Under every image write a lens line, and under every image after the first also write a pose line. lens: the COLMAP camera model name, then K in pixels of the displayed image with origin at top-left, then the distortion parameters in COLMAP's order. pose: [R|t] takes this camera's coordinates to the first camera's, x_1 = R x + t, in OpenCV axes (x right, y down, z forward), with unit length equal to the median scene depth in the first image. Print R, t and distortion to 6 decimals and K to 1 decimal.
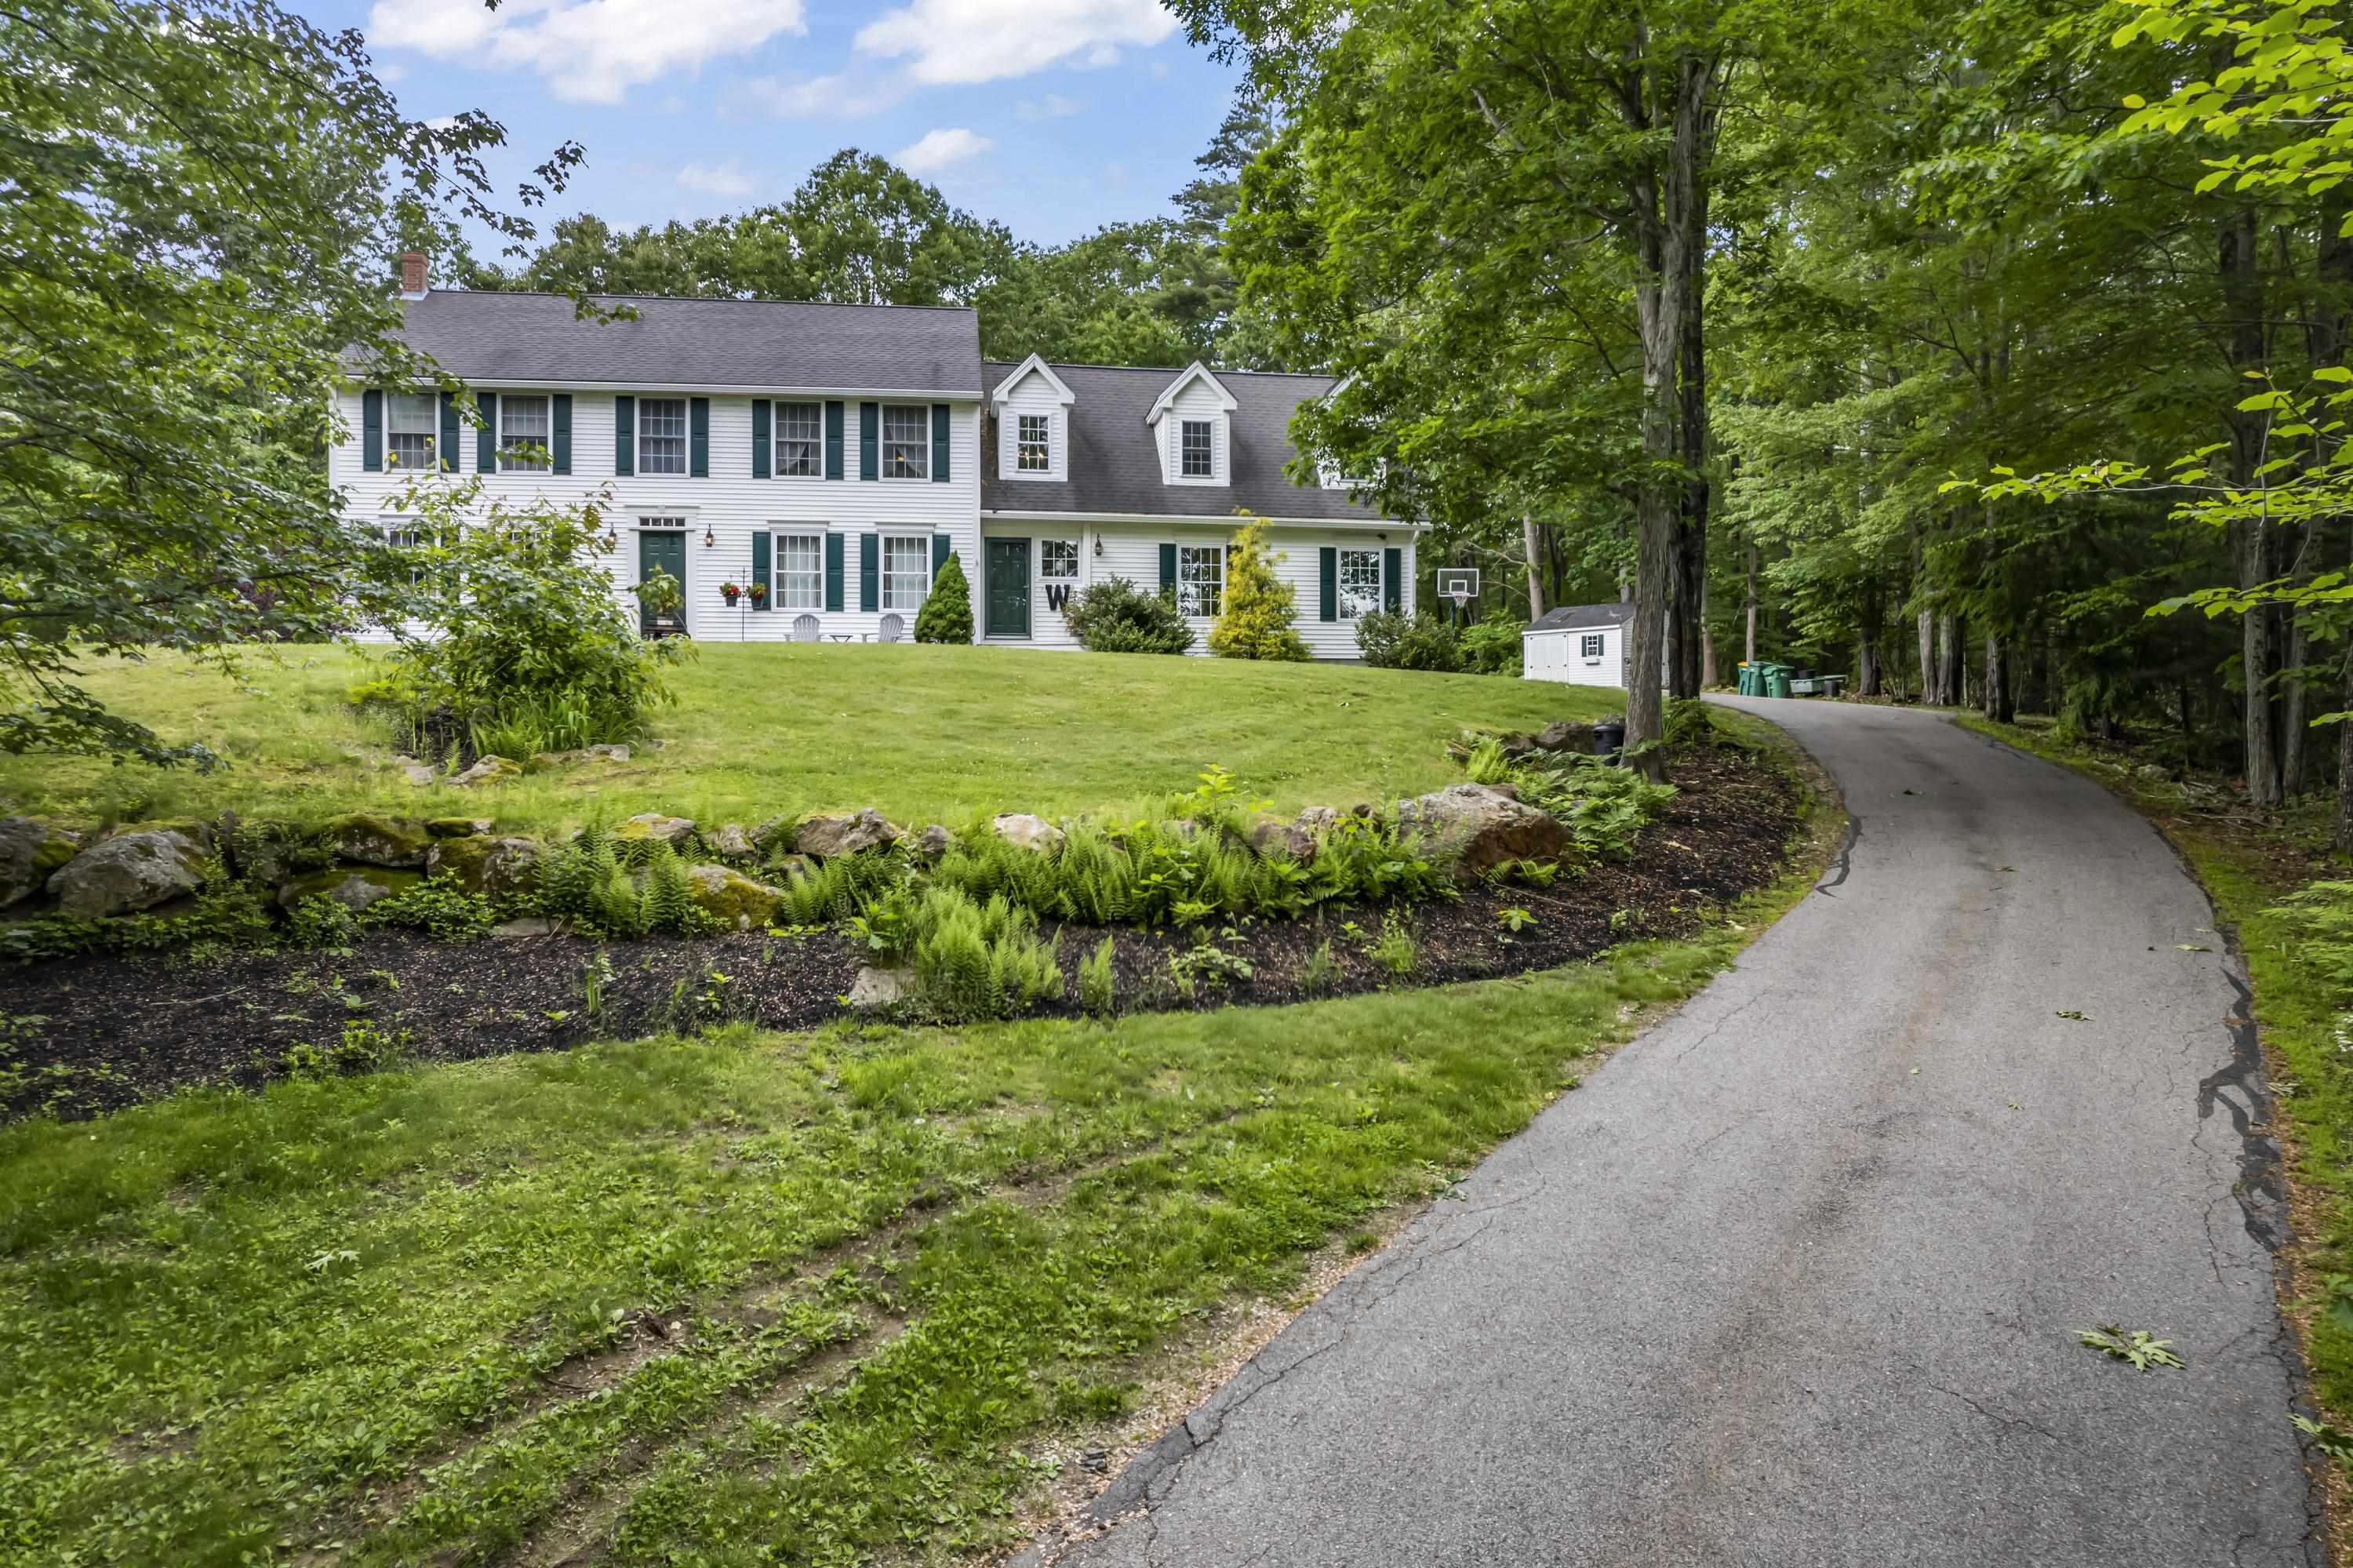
lens RADIAL K [[1419.2, 0, 1176.5], [0, 1419.2, 784.0], [0, 0, 1]] dist [-0.052367, 0.001579]
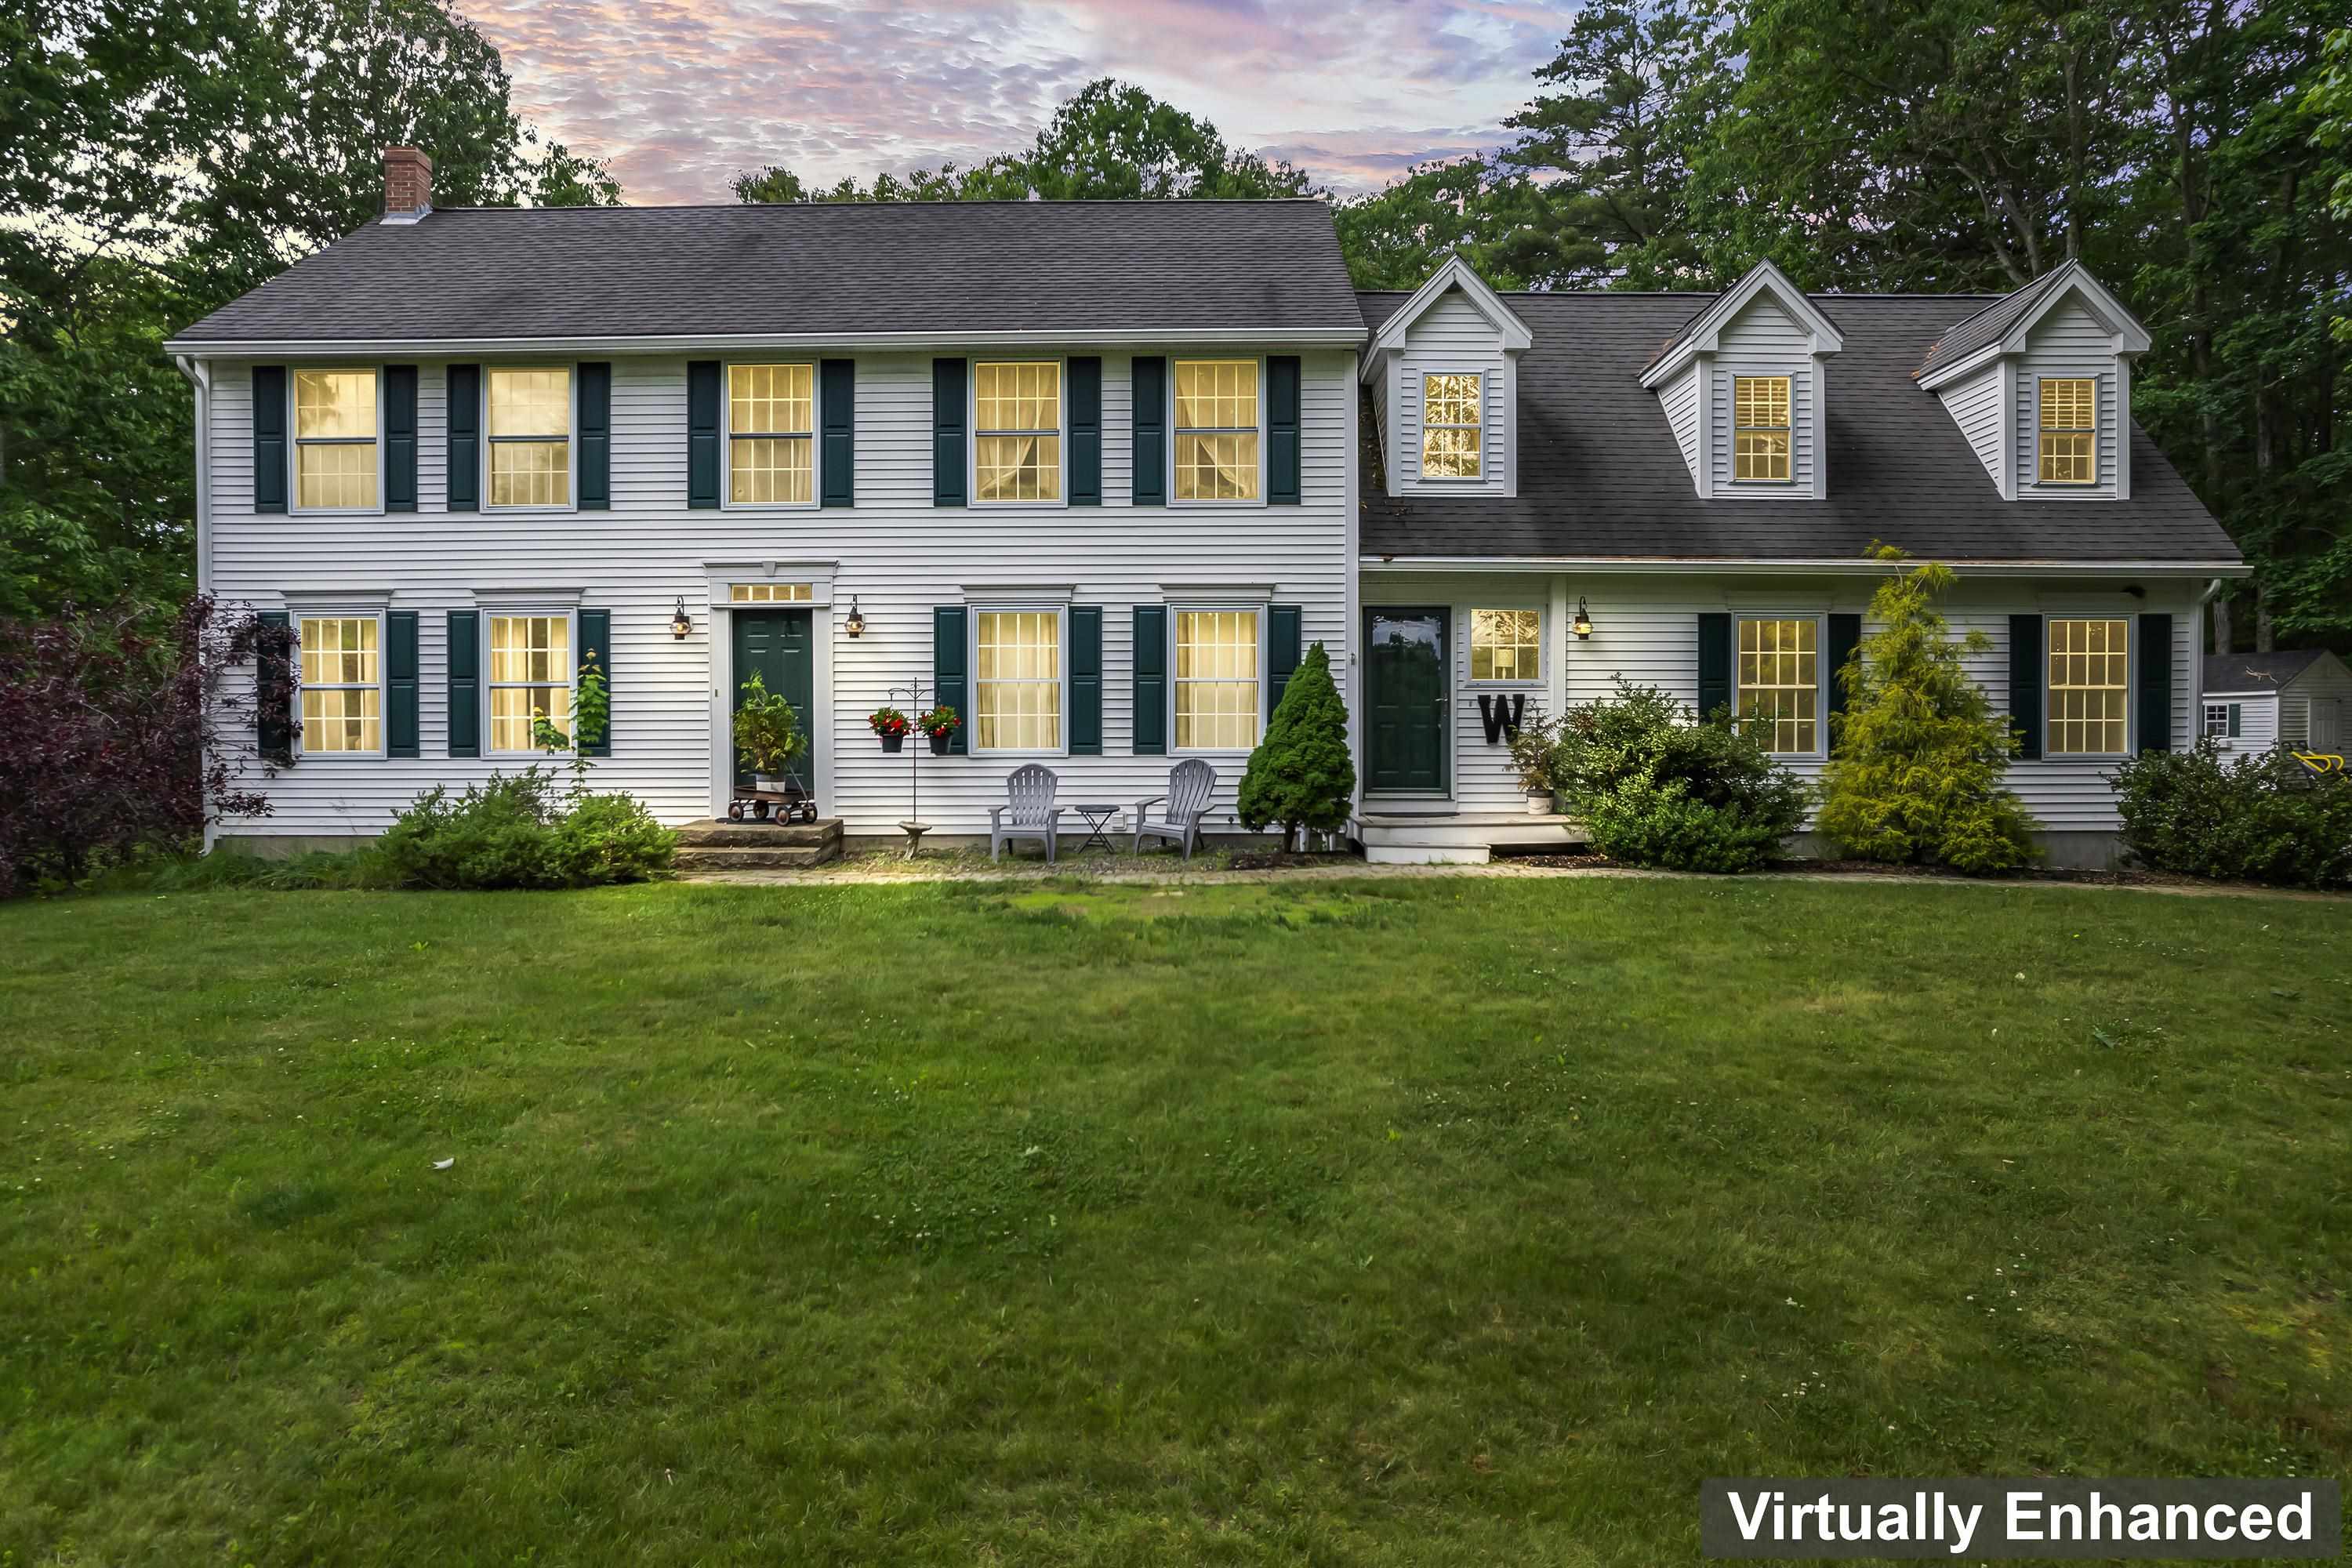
lens RADIAL K [[1418.6, 0, 1176.0], [0, 1418.6, 784.0], [0, 0, 1]] dist [-0.052367, 0.001579]
pose [[0.985241, 0.004708, -0.171111, -0.112831], [-0.005314, 0.999981, -0.003086, -0.105444], [0.171093, 0.003950, 0.985247, 0.464440]]
